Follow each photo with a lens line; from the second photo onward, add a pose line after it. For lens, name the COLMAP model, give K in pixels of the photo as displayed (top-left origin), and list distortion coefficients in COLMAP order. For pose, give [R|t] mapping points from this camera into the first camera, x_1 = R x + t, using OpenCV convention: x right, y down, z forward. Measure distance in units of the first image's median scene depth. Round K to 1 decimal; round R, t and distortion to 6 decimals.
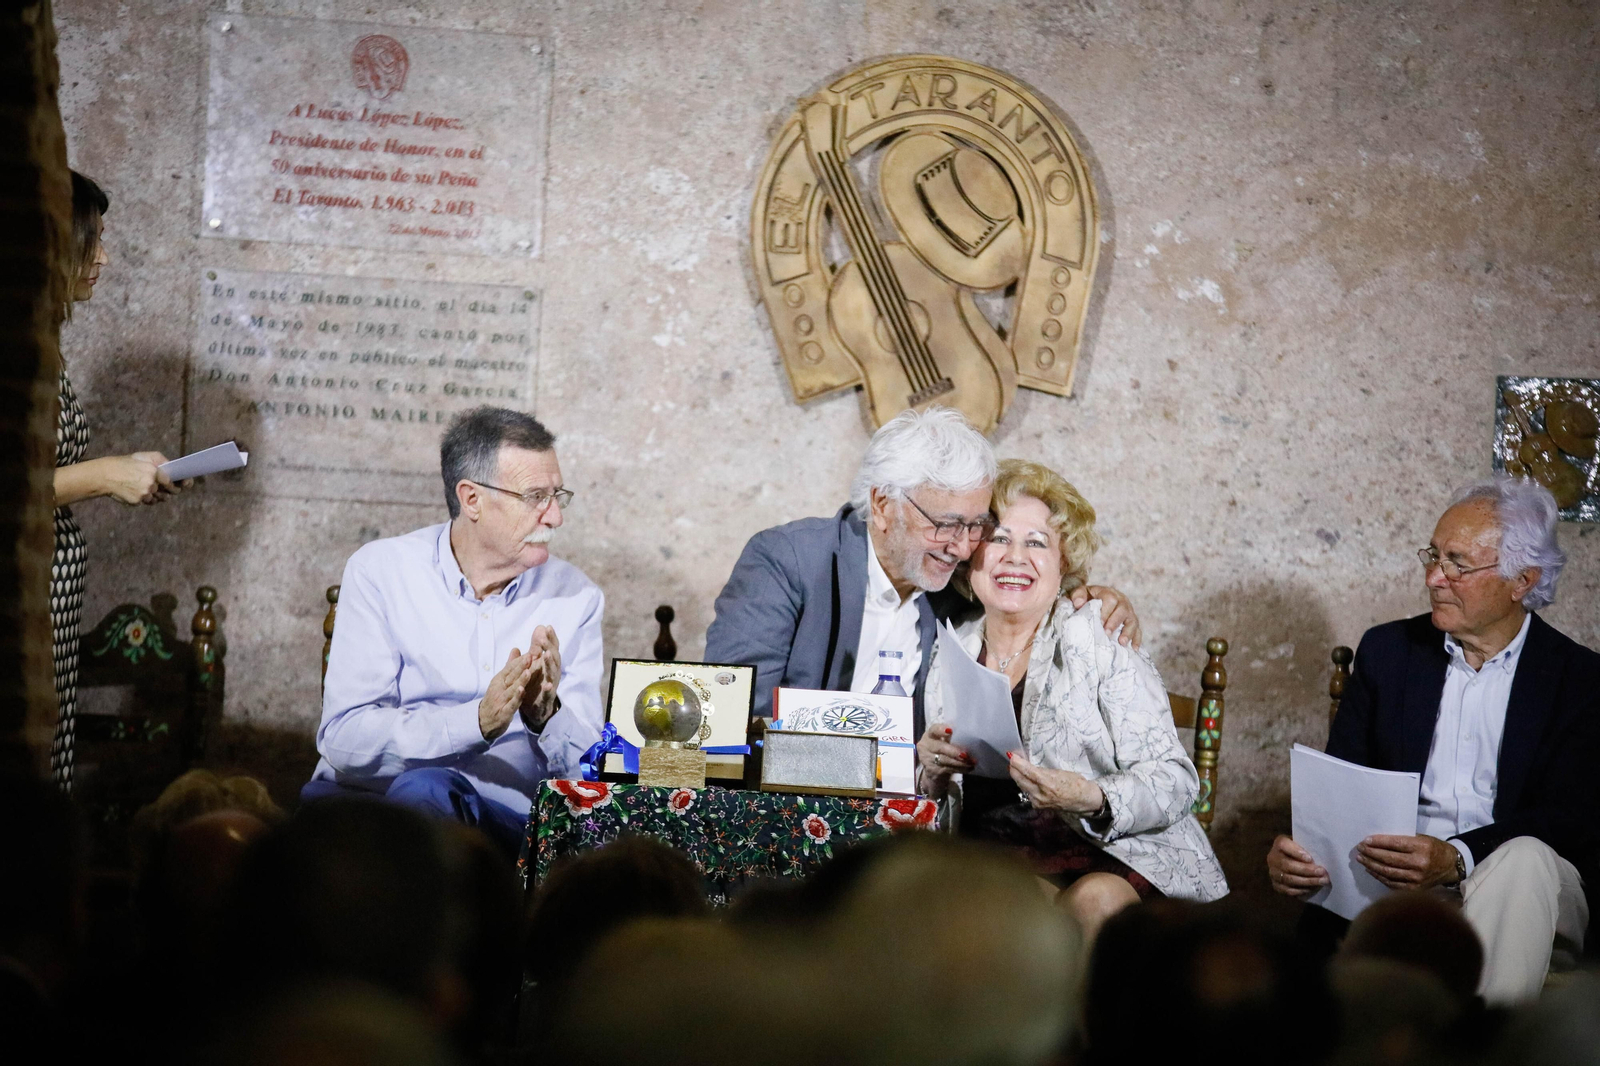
lens RADIAL K [[7638.5, 0, 793.4], [0, 7638.5, 538.8], [0, 0, 1]] dist [1.424072, 20.804269]
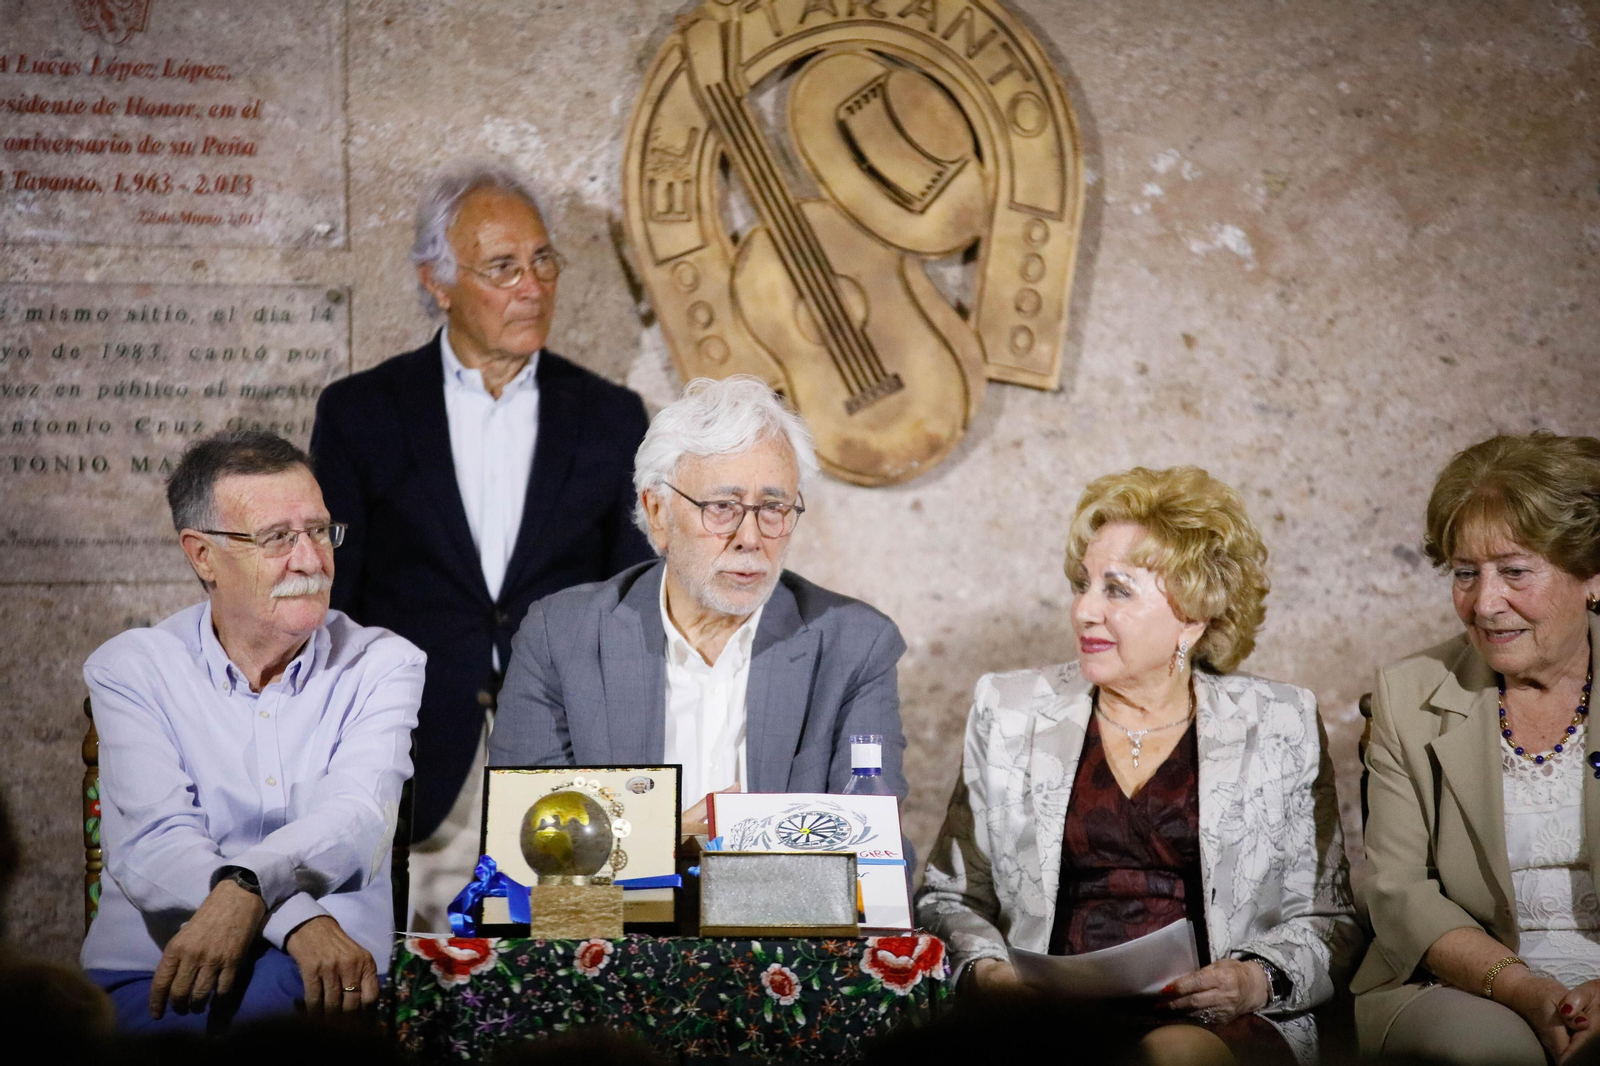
lens RADIAL K [[8501.9, 0, 793.2], [0, 8501.9, 547.5], [0, 0, 1]] dist [2.114294, 20.804892]
pose [[0.998084, -0.057749, 0.022220, -0.009562], [0.057982, 0.998268, -0.009978, 0.003897], [-0.021605, 0.011248, 0.999703, 0.157394]]
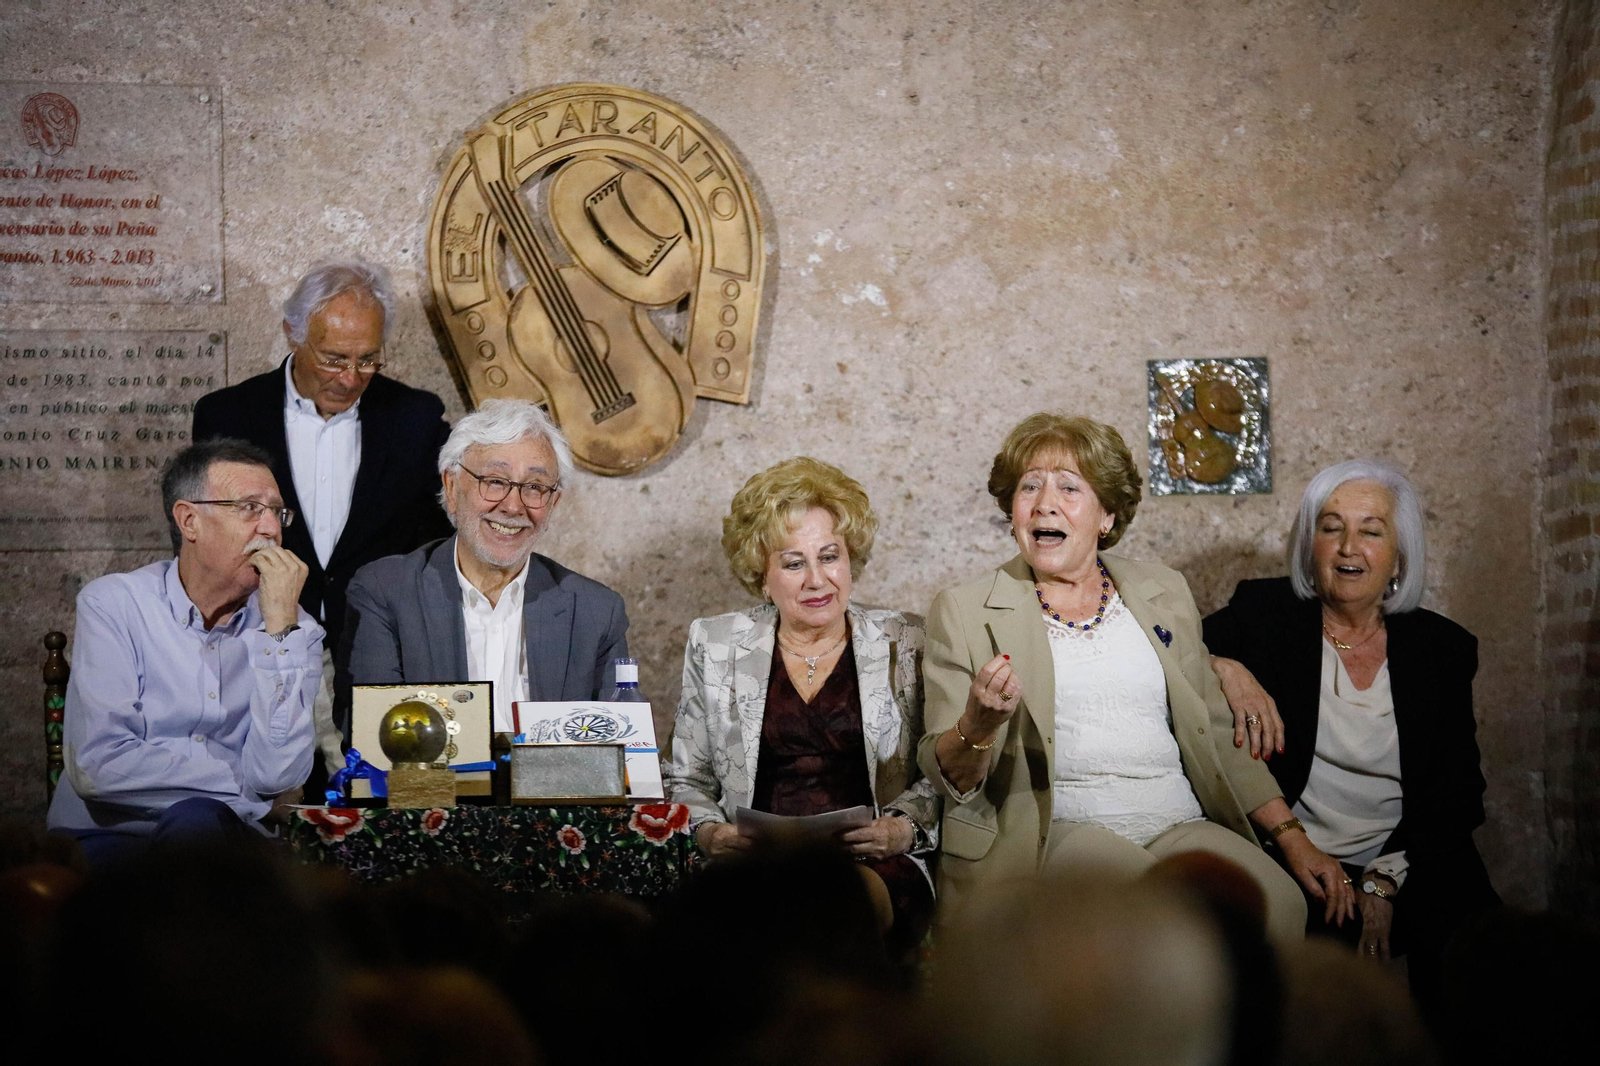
lens RADIAL K [[6465.3, 0, 790.0], [0, 6465.3, 542.3], [0, 0, 1]] dist [0.806428, 9.878042]
pose [[0.995164, -0.065179, 0.073486, -0.023668], [0.065488, 0.997852, -0.001798, 0.002058], [-0.073211, 0.006601, 0.997295, 0.126353]]
